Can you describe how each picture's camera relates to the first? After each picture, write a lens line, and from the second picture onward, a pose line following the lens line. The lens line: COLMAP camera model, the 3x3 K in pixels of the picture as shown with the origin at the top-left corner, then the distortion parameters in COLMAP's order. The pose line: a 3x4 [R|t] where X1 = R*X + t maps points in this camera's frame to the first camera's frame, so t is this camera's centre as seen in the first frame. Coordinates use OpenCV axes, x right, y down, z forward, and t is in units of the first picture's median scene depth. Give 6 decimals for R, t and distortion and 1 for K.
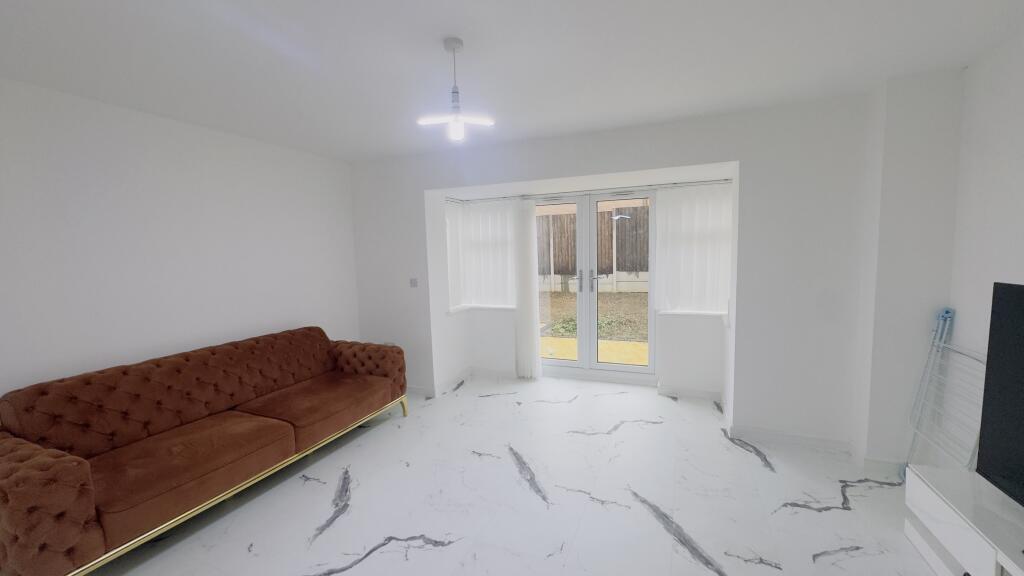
lens RADIAL K [[408.3, 0, 512.0], [0, 408.3, 288.0], [0, 0, 1]] dist [0.000644, 0.000083]
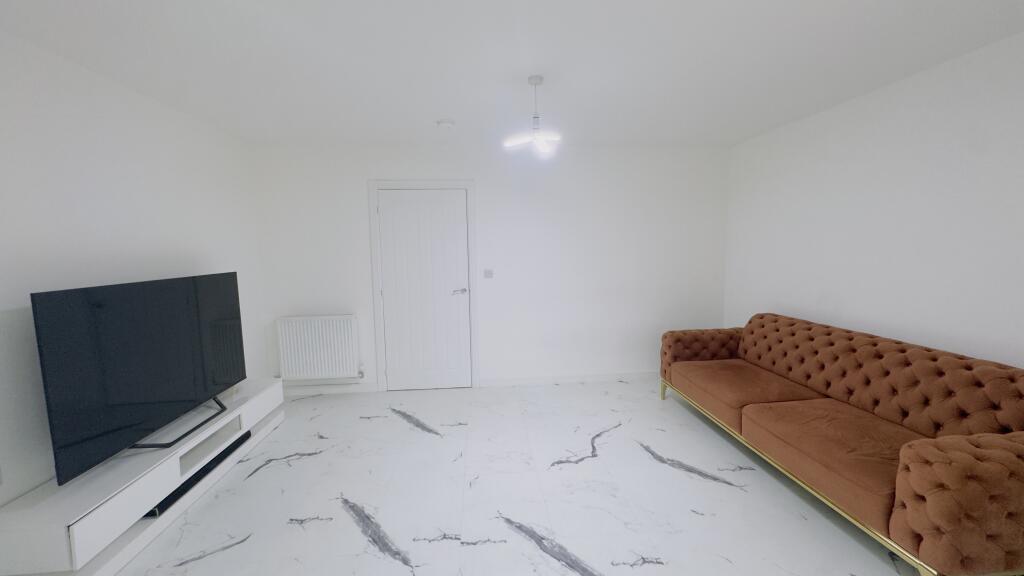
lens RADIAL K [[408.3, 0, 512.0], [0, 408.3, 288.0], [0, 0, 1]] dist [0.000644, 0.000083]
pose [[-0.888394, 0.085270, -0.451093, 0.446184], [-0.004956, 0.980760, 0.195154, -0.162309], [0.459055, 0.175609, -0.870879, 1.749123]]
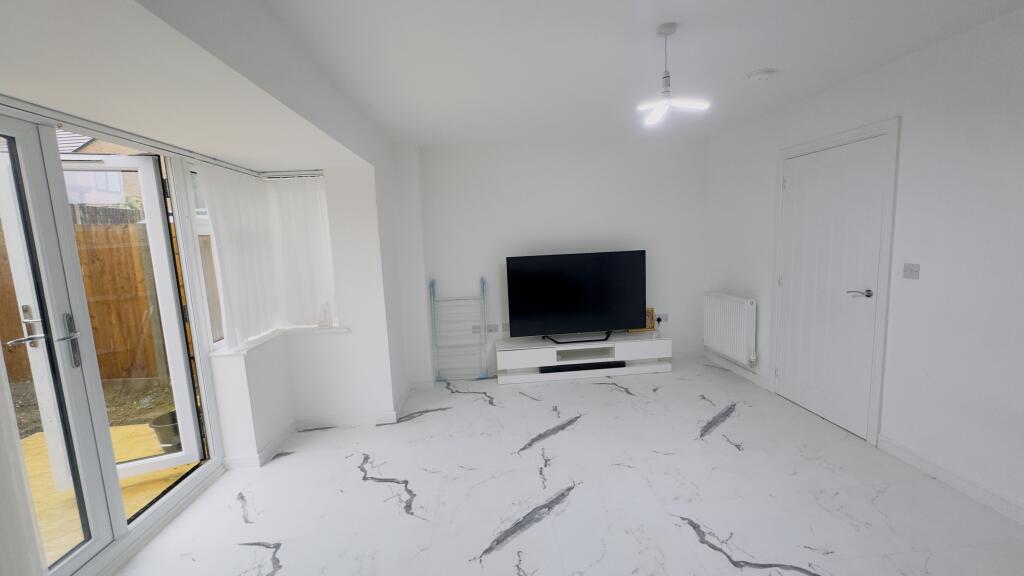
lens RADIAL K [[408.3, 0, 512.0], [0, 408.3, 288.0], [0, 0, 1]] dist [0.000644, 0.000083]
pose [[-0.449799, -0.064646, 0.890787, -0.732769], [0.139367, 0.980079, 0.141499, -0.125761], [-0.882189, 0.187793, -0.431829, 1.511958]]
